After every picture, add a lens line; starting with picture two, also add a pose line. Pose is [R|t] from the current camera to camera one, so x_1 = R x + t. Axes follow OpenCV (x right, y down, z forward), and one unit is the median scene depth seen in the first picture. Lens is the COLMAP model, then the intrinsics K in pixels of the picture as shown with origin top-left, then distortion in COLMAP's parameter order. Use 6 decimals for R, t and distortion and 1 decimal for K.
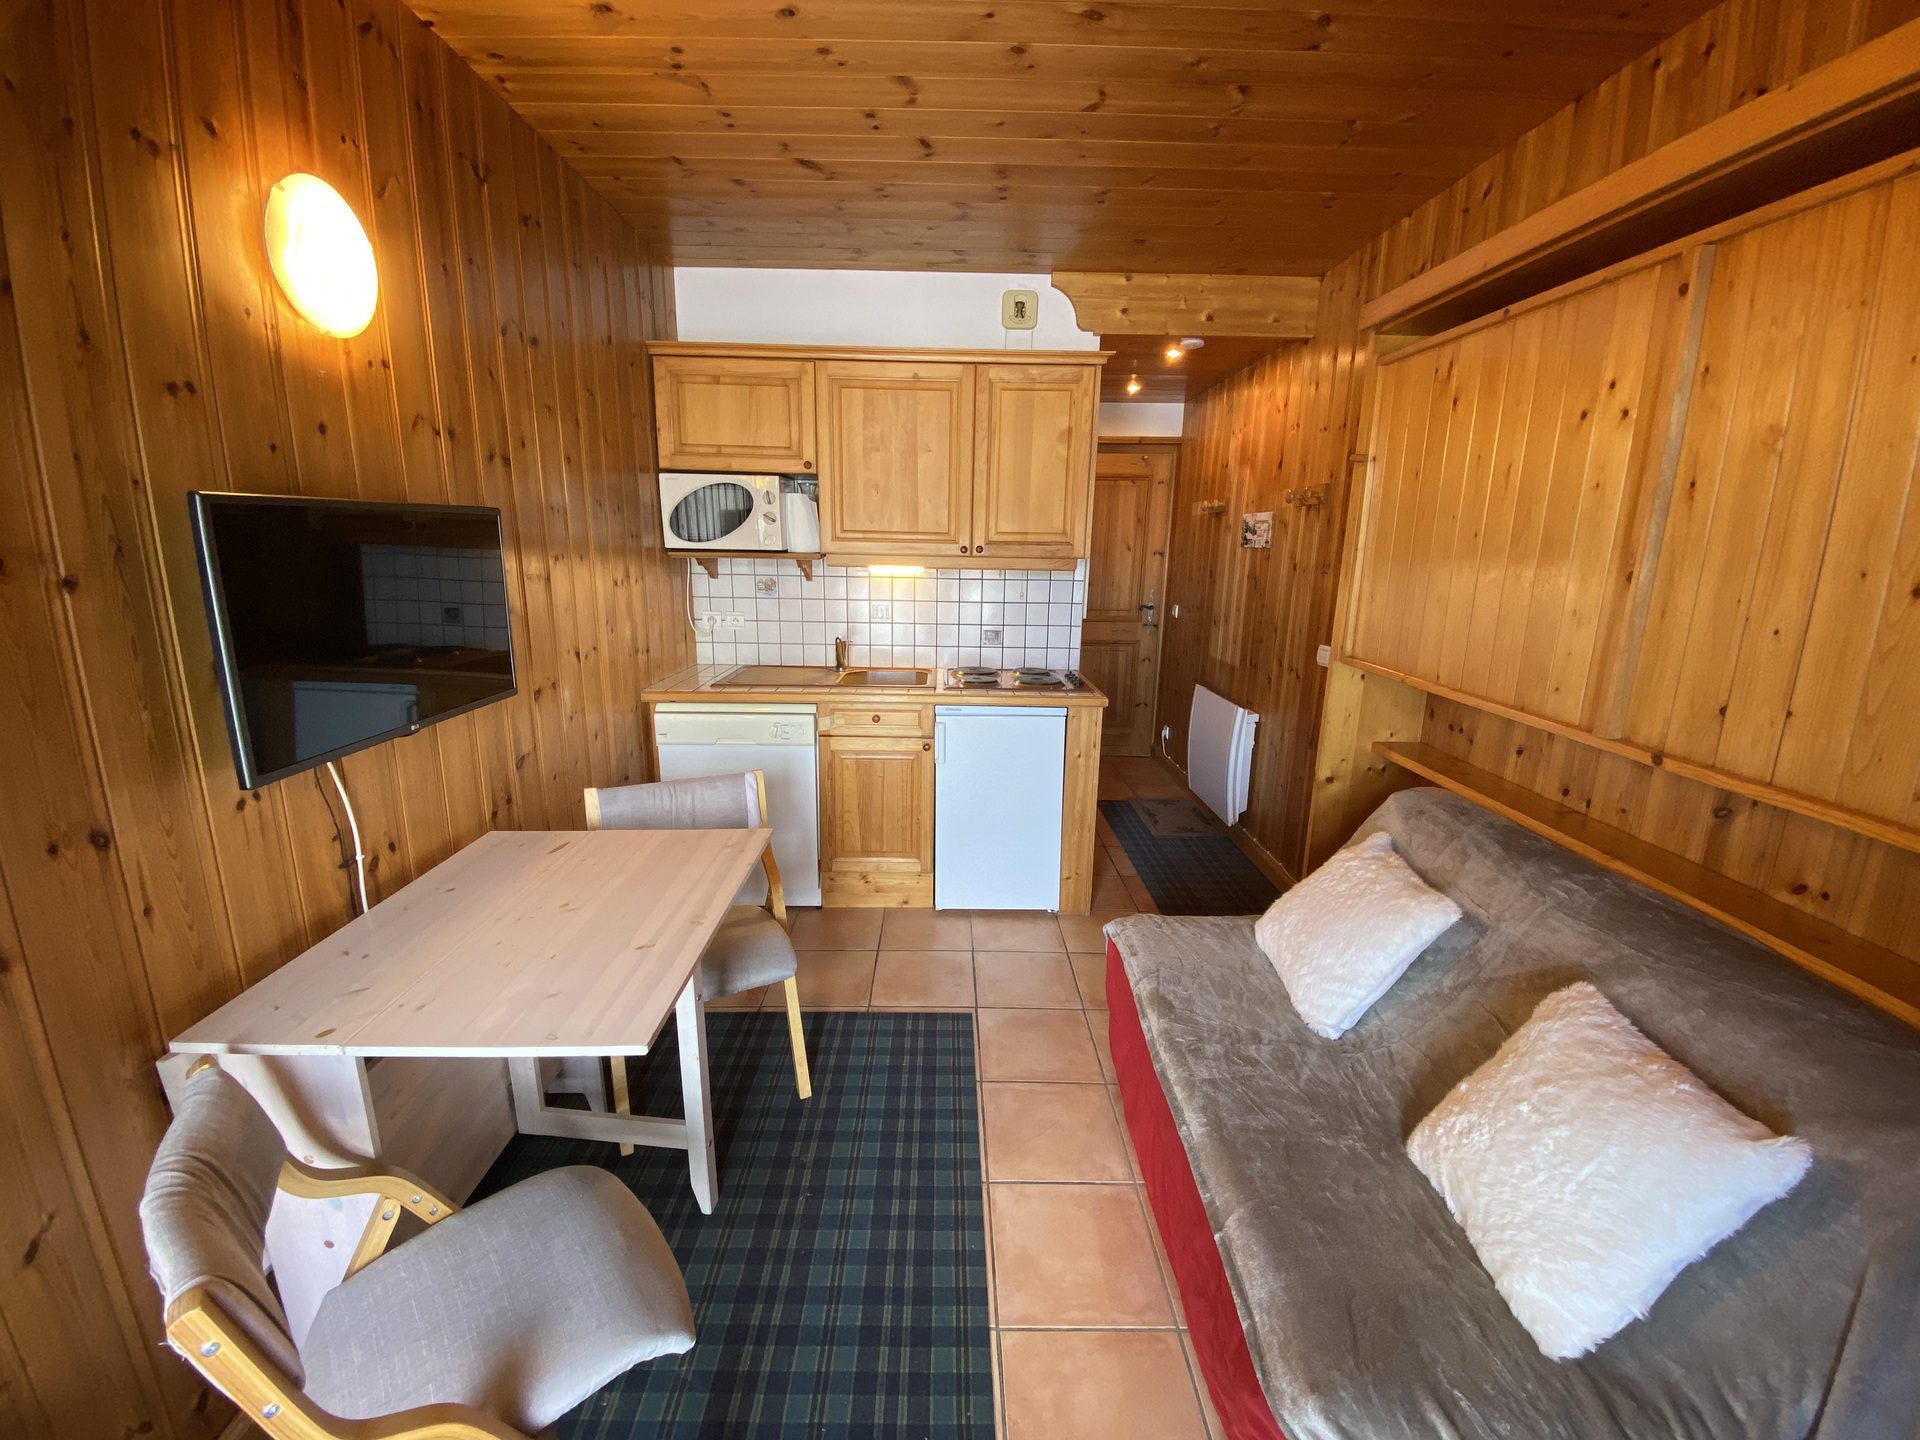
lens RADIAL K [[789.4, 0, 951.7], [0, 789.4, 725.6], [0, 0, 1]] dist [0.018178, -0.020208]
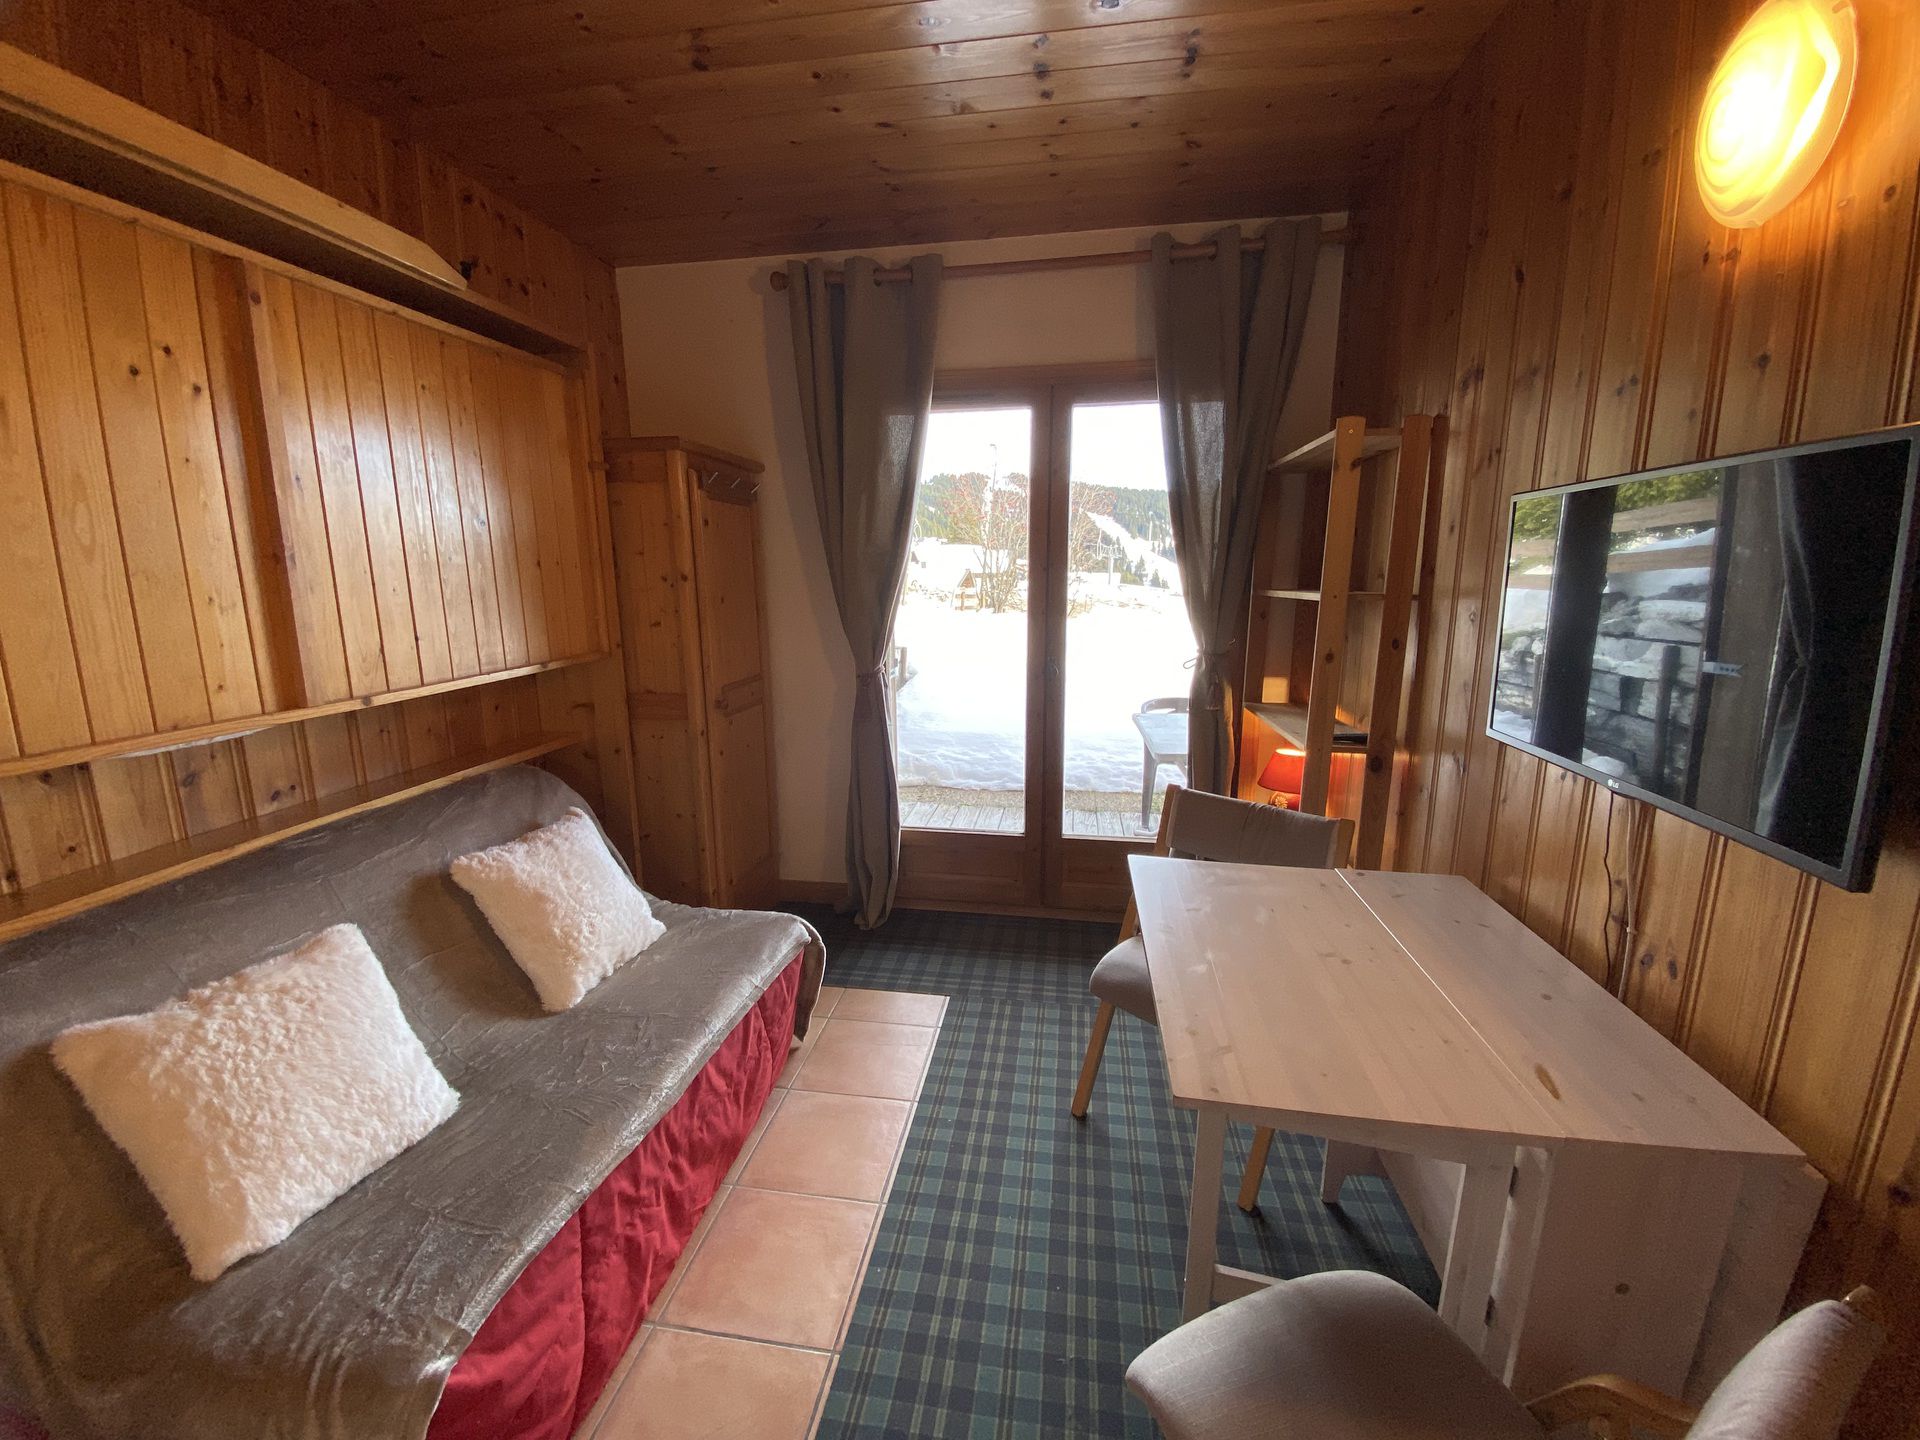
lens RADIAL K [[789.4, 0, 951.7], [0, 789.4, 725.6], [0, 0, 1]] dist [0.018178, -0.020208]
pose [[-0.985411, -0.041927, 0.164946, -0.105916], [0.030607, 0.909720, 0.414093, -0.184772], [-0.167416, 0.413100, -0.895165, 0.883628]]
